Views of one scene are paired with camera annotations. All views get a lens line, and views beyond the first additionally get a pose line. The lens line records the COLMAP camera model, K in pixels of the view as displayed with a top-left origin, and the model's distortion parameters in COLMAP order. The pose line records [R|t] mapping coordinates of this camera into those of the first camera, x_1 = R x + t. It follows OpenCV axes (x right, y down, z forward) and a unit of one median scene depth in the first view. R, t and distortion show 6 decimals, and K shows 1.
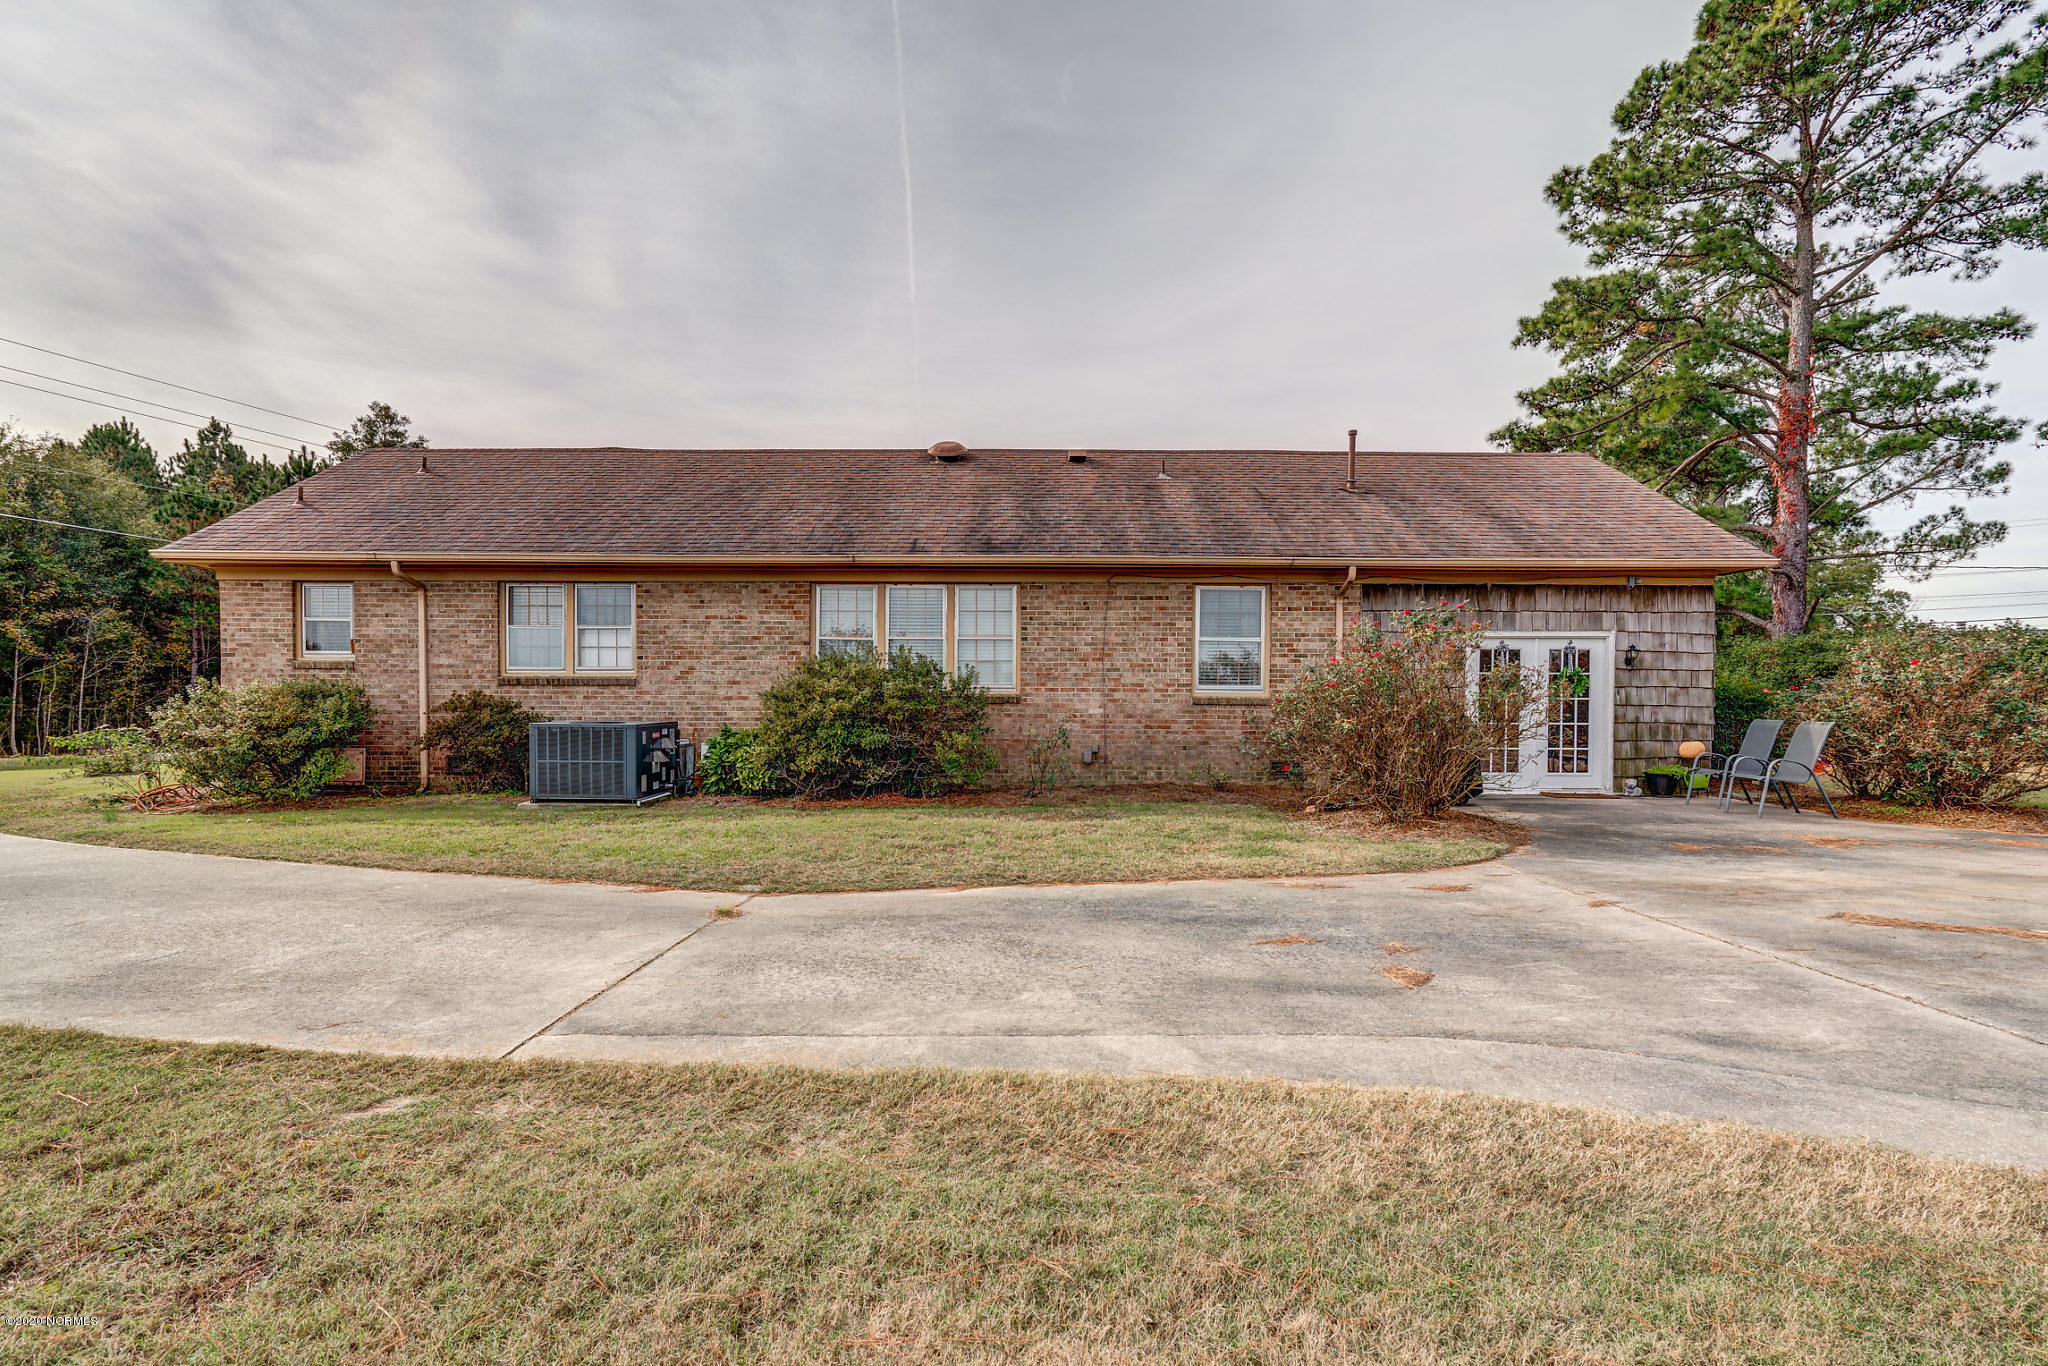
lens RADIAL K [[795.5, 0, 1024.9], [0, 795.5, 677.8], [0, 0, 1]] dist [-0.005496, 0.000101]
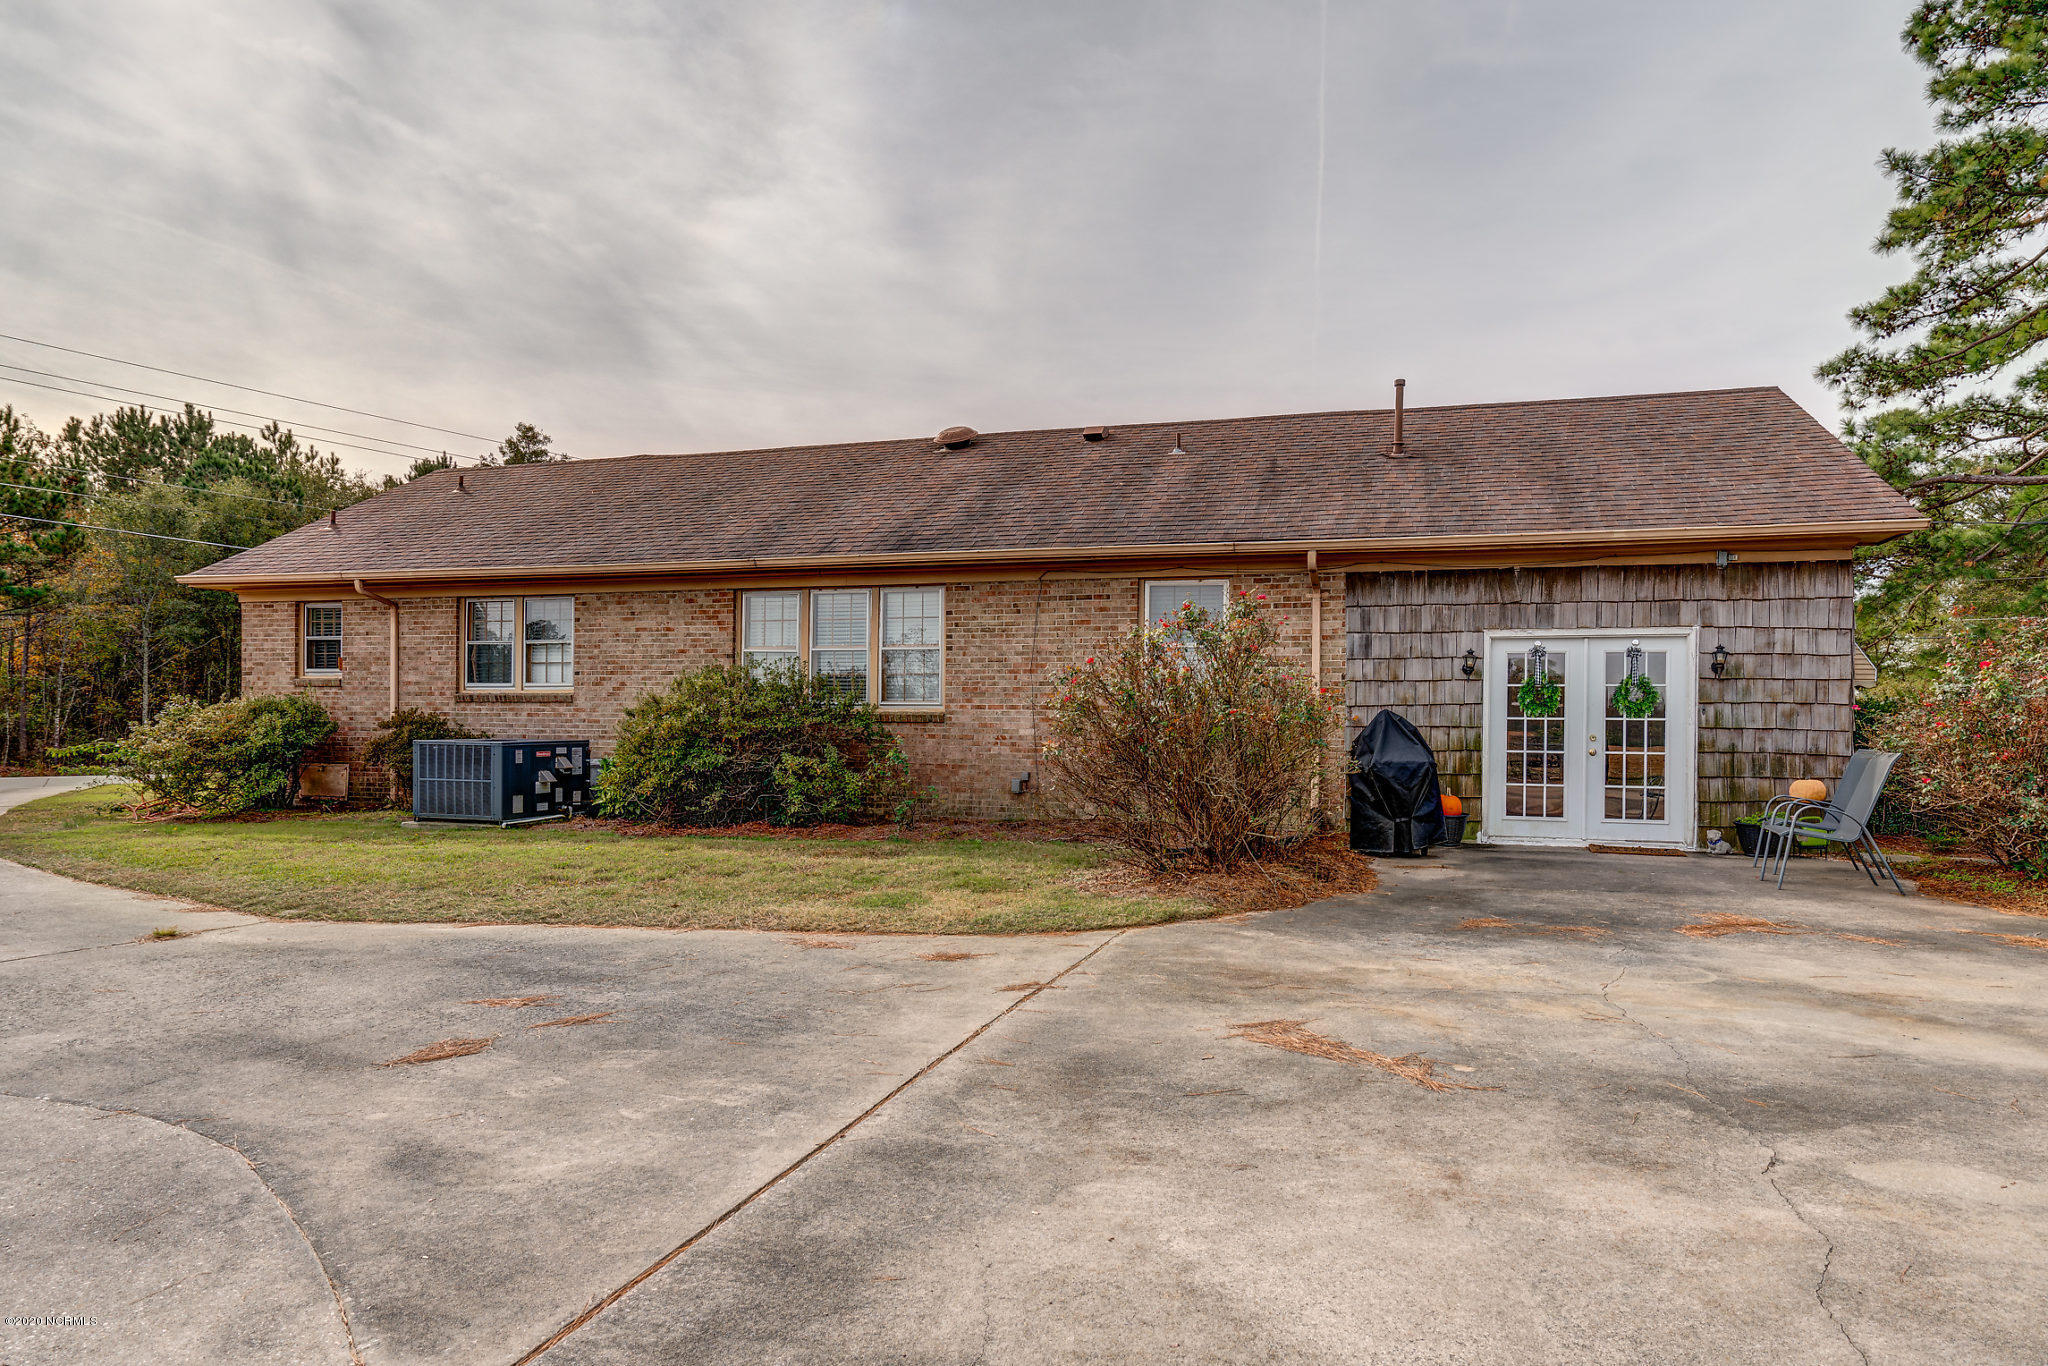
lens RADIAL K [[915.9, 0, 1098.4], [0, 915.9, 673.6], [0, 0, 1]] dist [-0.003622, 0.000427]
pose [[0.977241, -0.007631, -0.211996, 0.372012], [0.002672, 0.999716, -0.023672, 0.002854], [0.212116, 0.022567, 0.976984, 0.059160]]
